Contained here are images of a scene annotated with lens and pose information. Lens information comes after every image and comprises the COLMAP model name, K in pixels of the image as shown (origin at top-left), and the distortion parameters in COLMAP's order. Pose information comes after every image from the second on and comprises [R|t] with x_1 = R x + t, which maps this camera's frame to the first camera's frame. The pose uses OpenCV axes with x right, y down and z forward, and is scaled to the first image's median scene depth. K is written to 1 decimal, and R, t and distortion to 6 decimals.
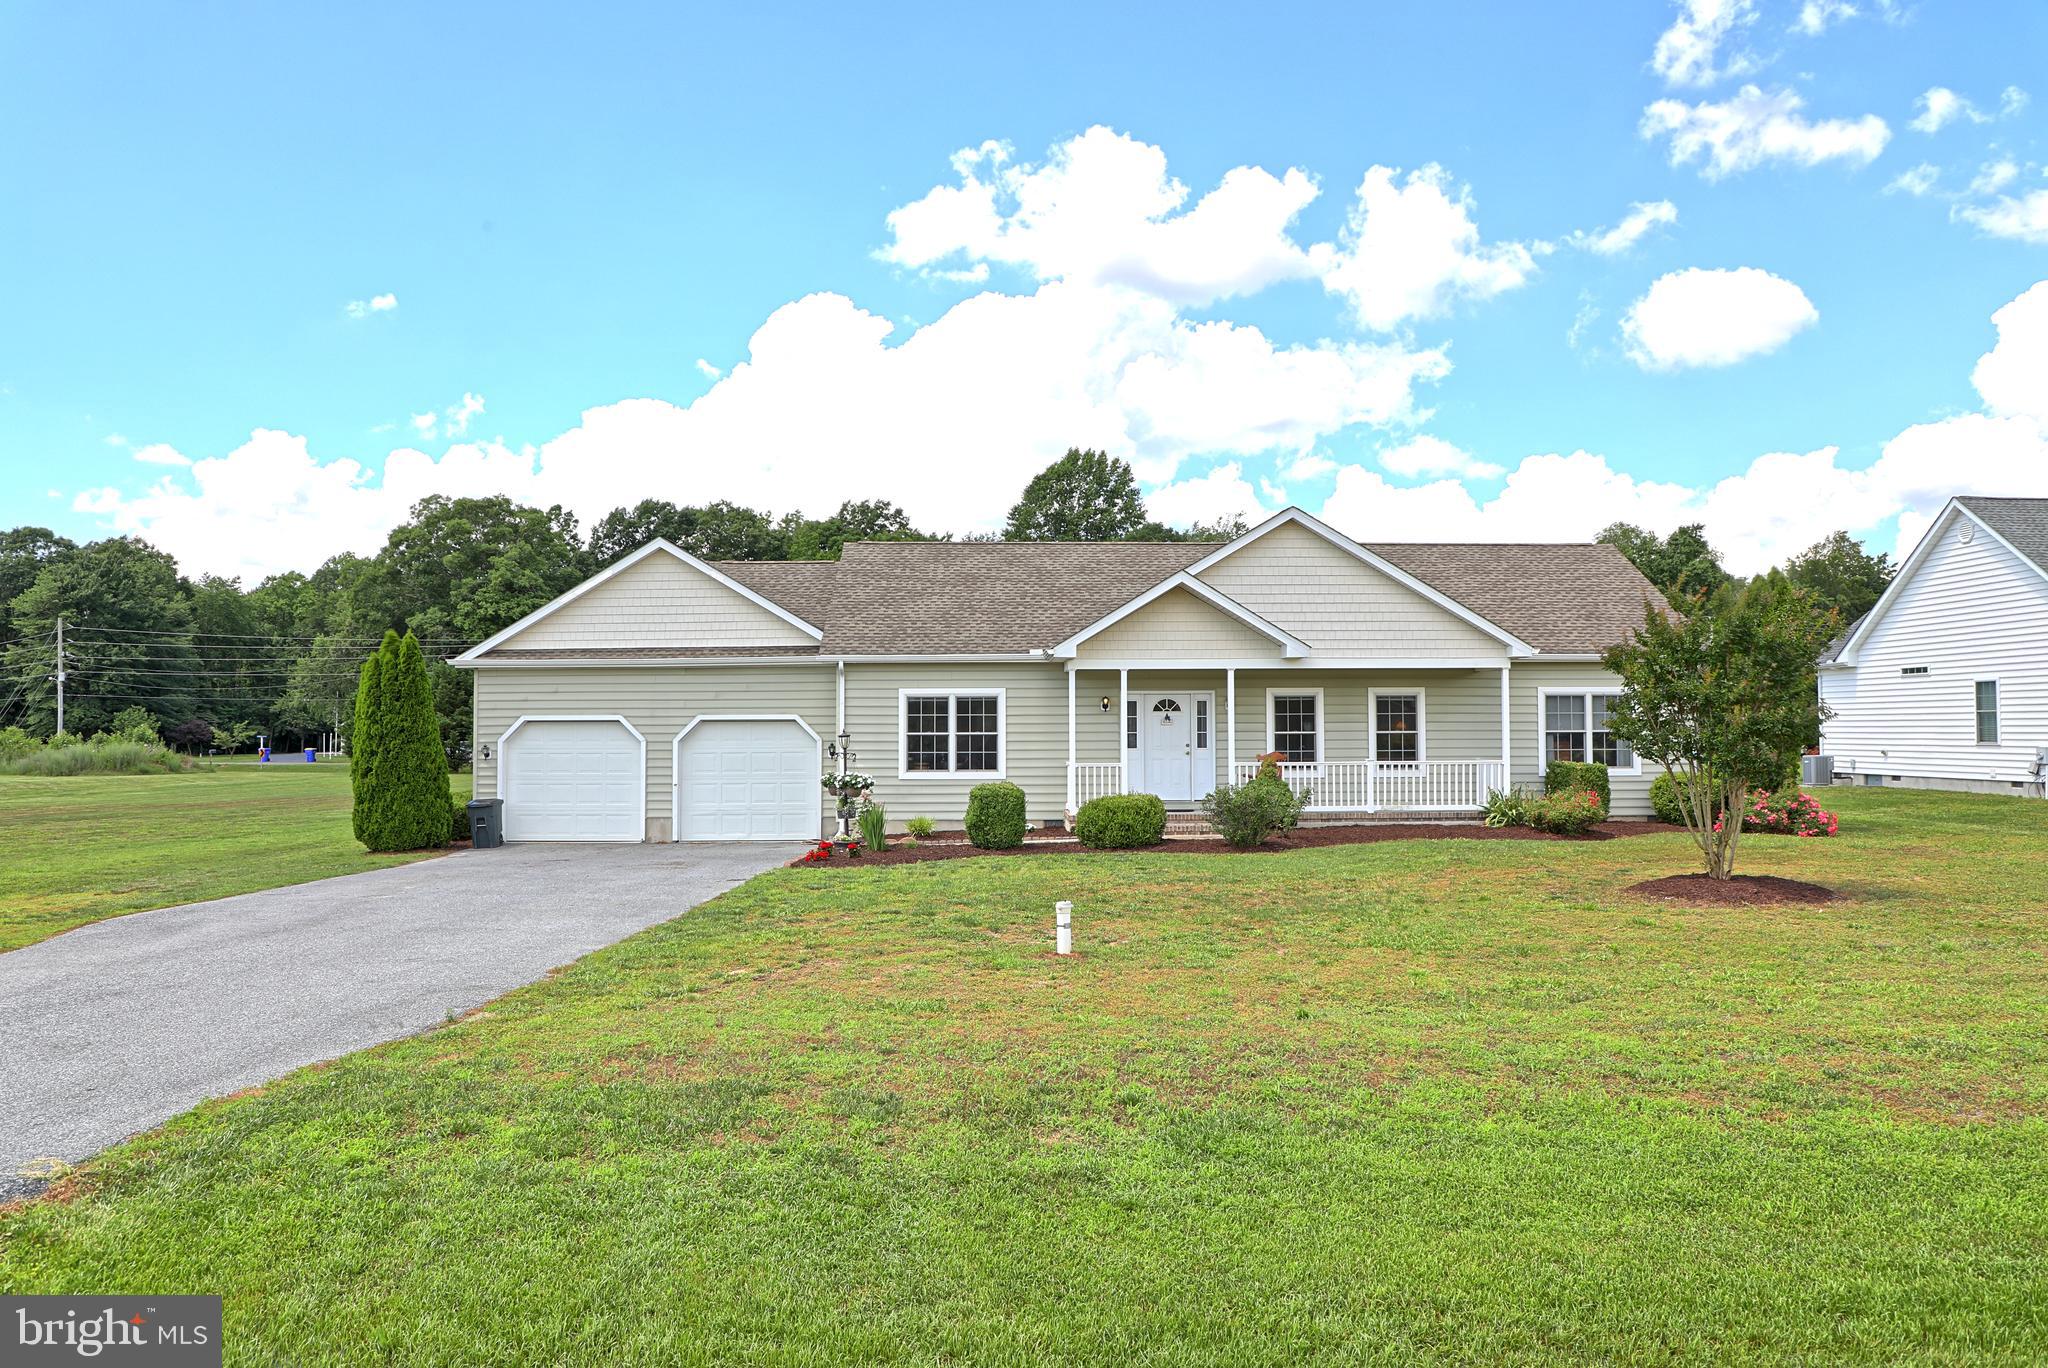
lens RADIAL K [[1392.3, 0, 1032.3], [0, 1392.3, 677.9], [0, 0, 1]] dist [-0.076286, 0.044963]
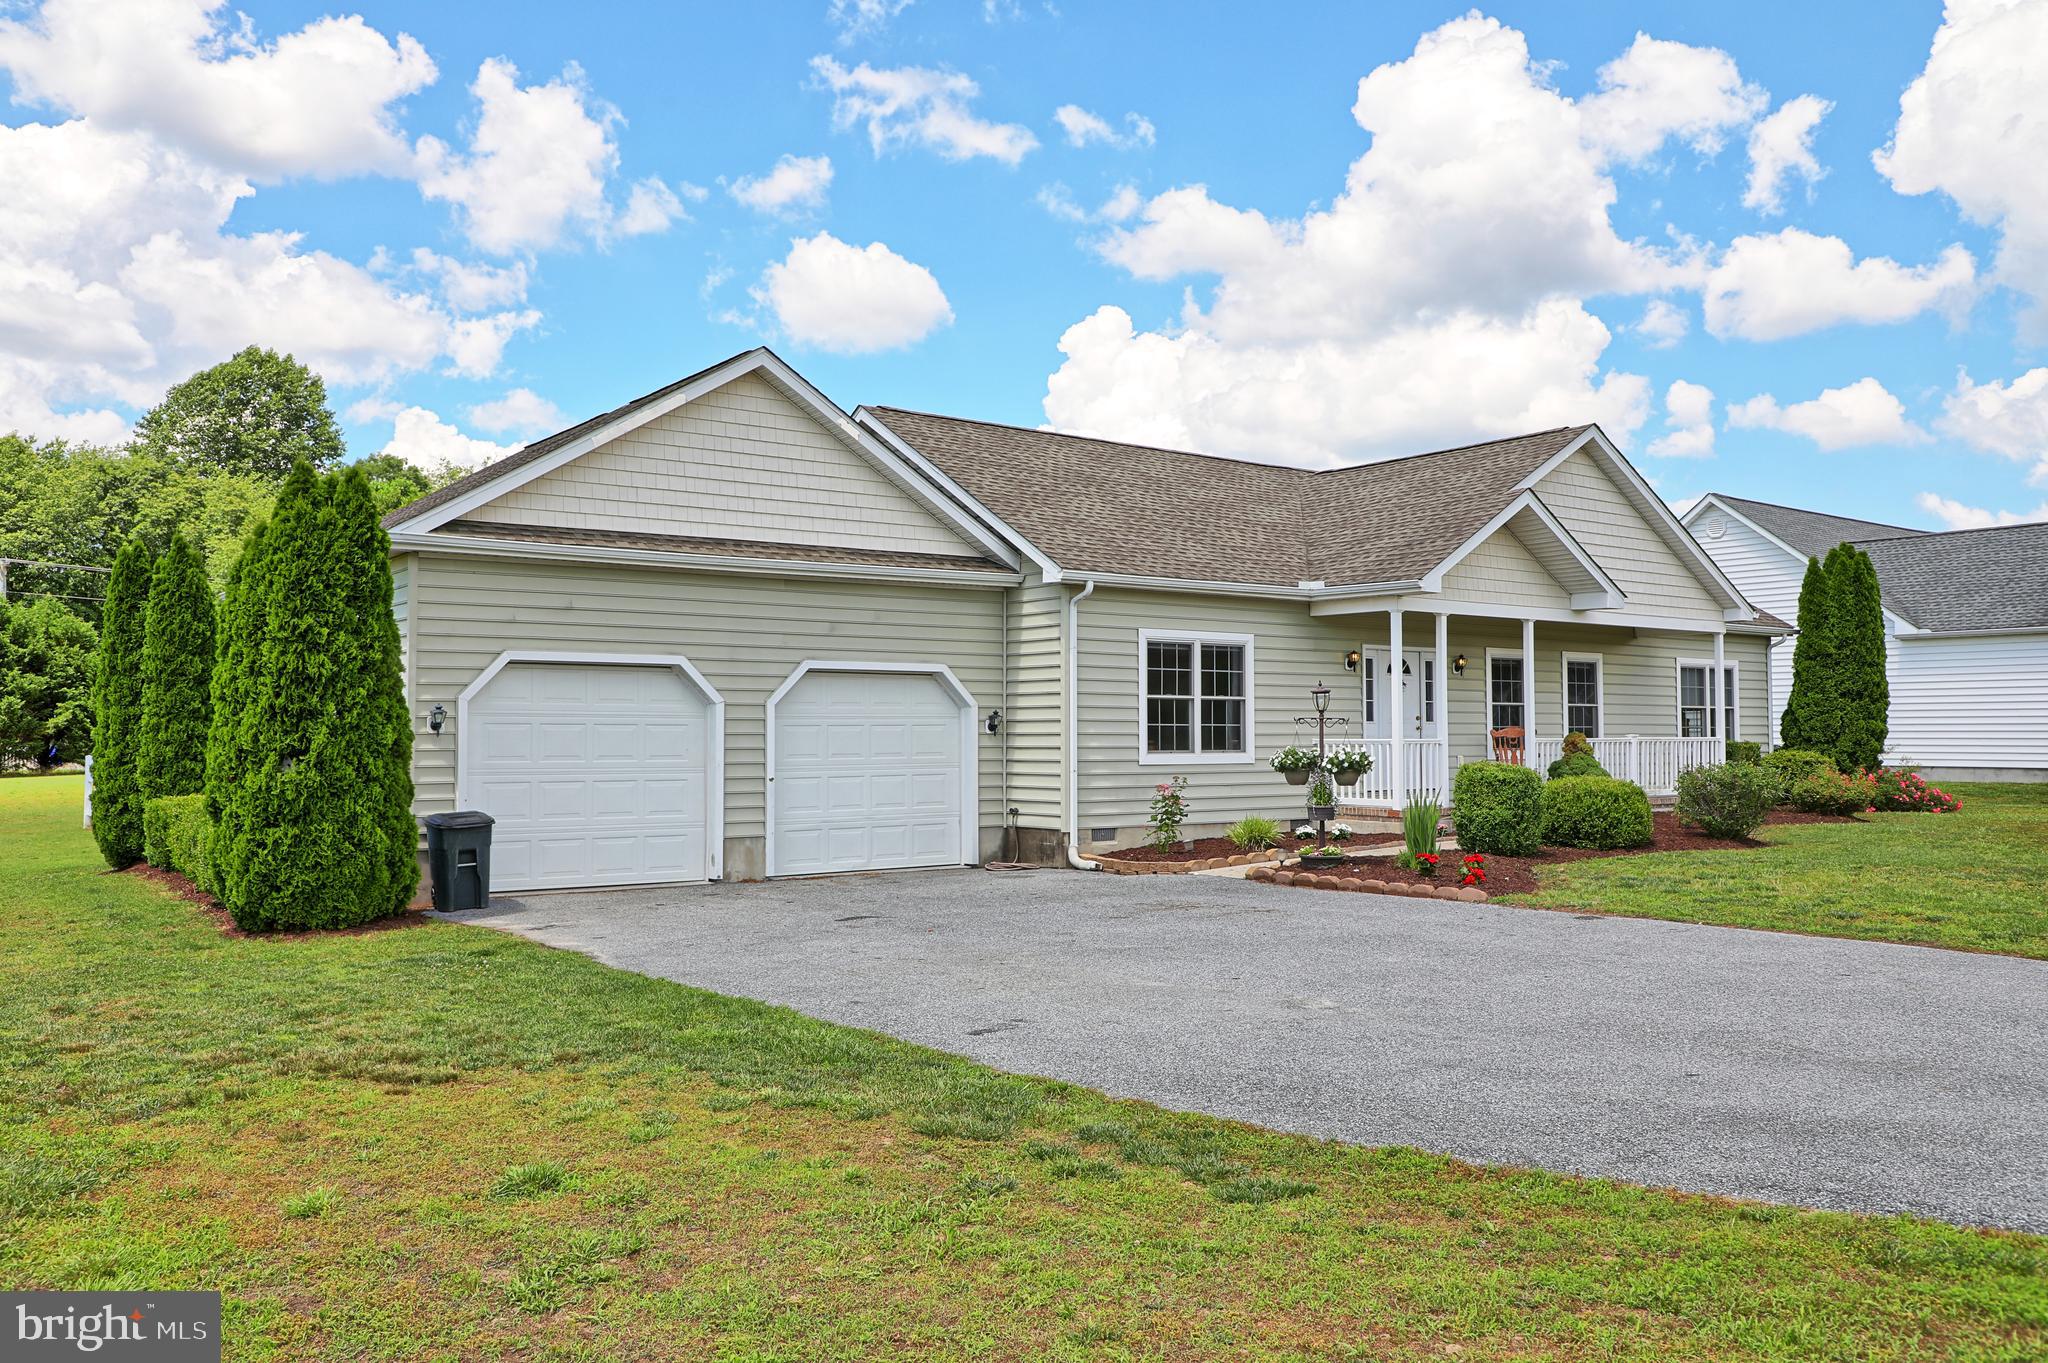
lens RADIAL K [[1584.5, 0, 1028.4], [0, 1584.5, 692.5], [0, 0, 1]] dist [-0.037208, 0.011579]
pose [[0.814760, 0.018983, 0.579488, -0.555443], [-0.025810, 0.999661, 0.003541, 0.035776], [-0.579224, -0.017841, 0.814973, 0.399324]]
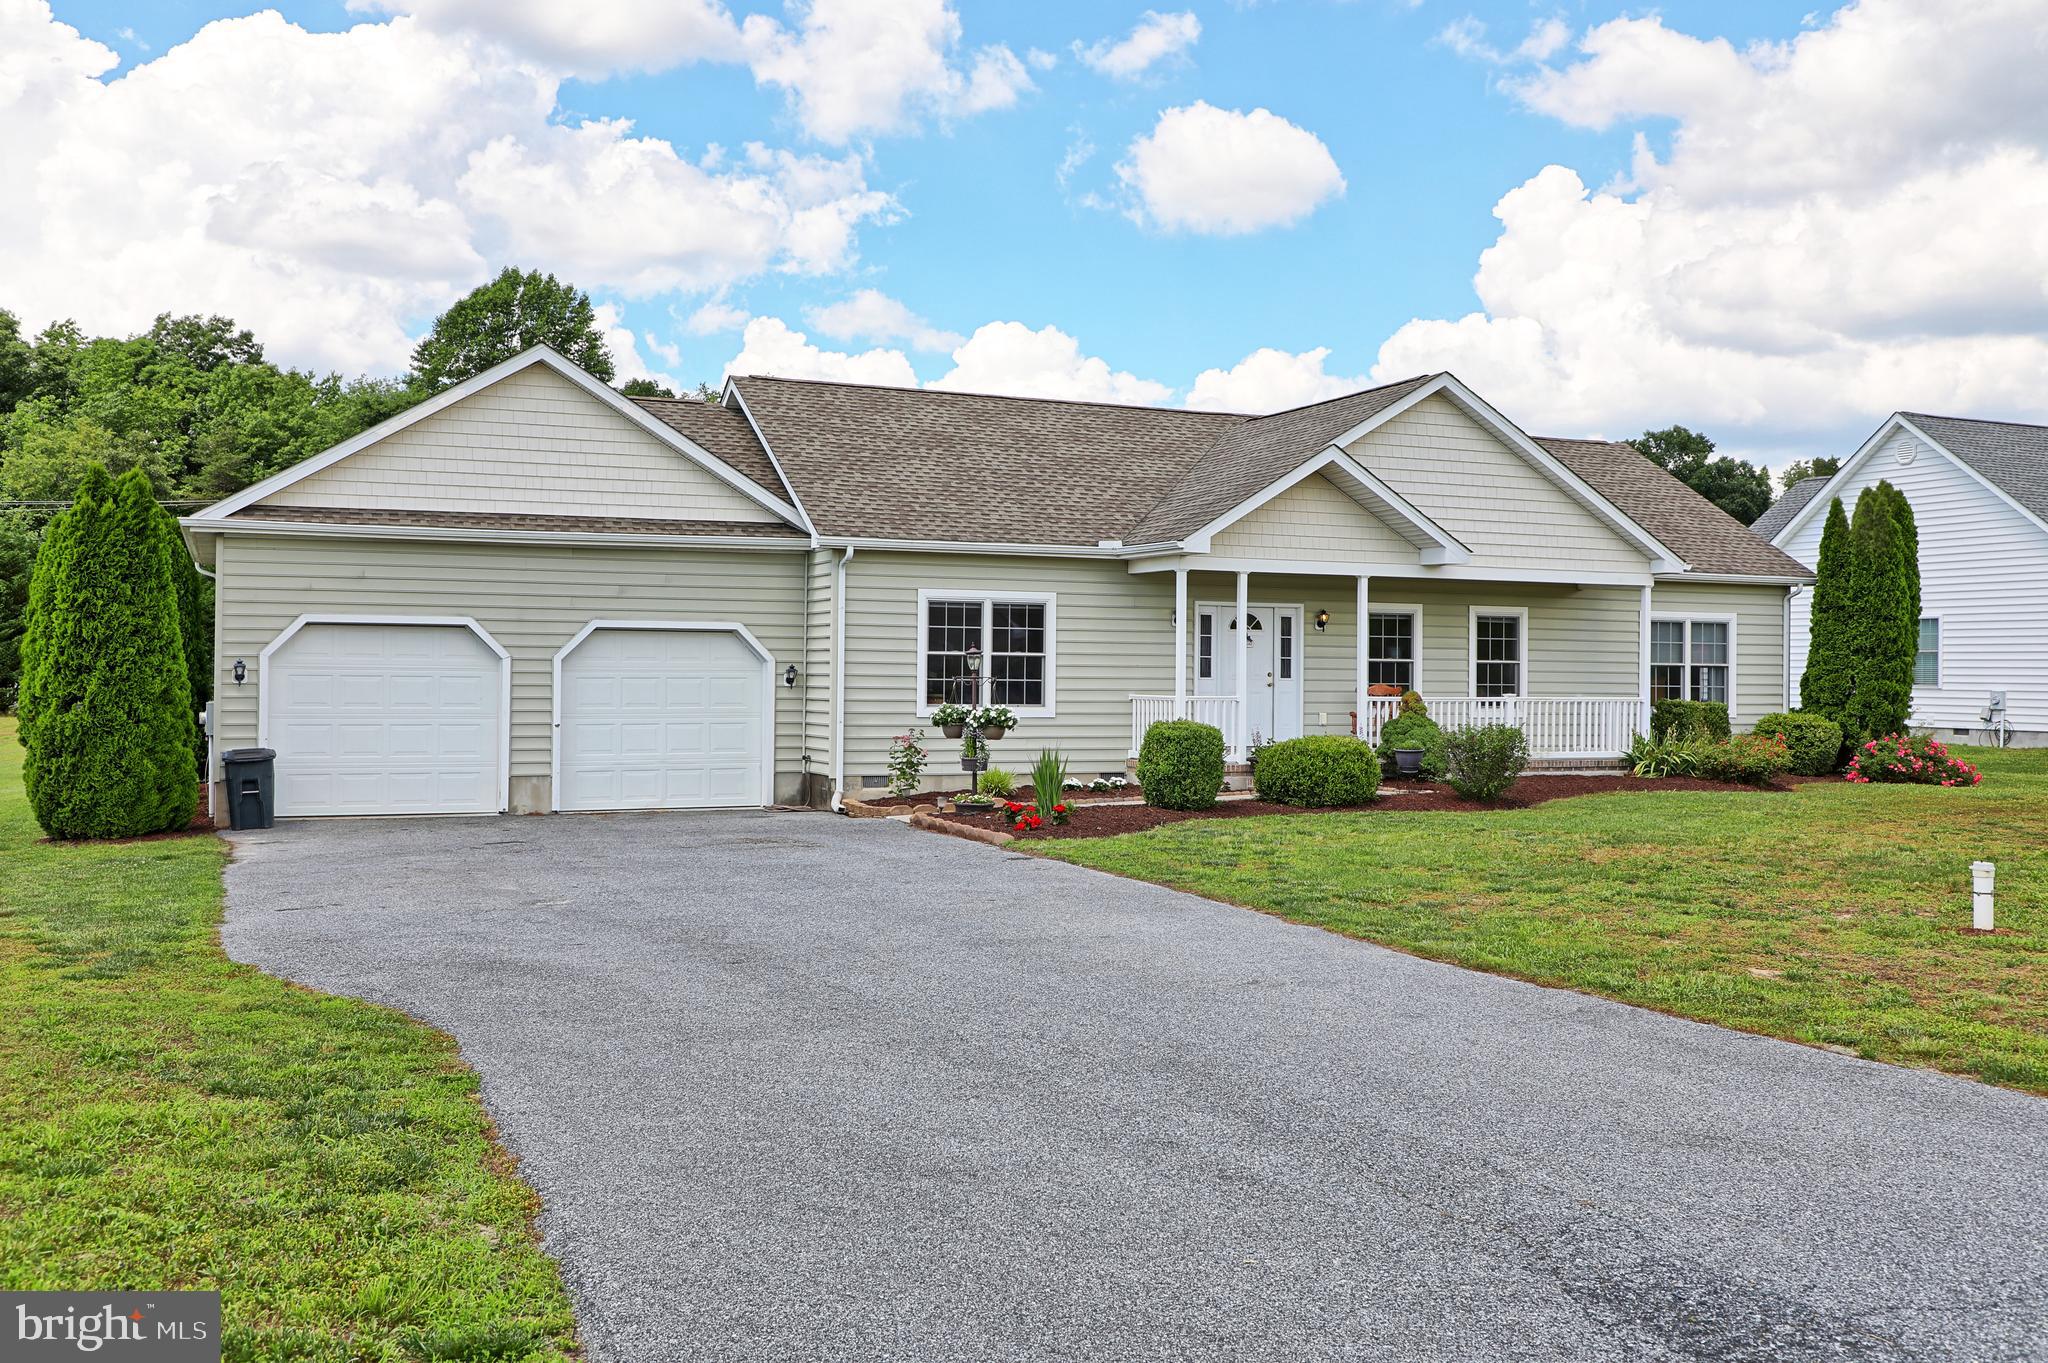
lens RADIAL K [[1814.8, 0, 1021.0], [0, 1814.8, 732.9], [0, 0, 1]] dist [-0.005309, 0.011345]
pose [[0.928419, 0.000645, 0.371535, -0.375067], [-0.027923, 0.997292, 0.068043, 0.015937], [-0.370485, -0.073547, 0.925922, 0.119435]]
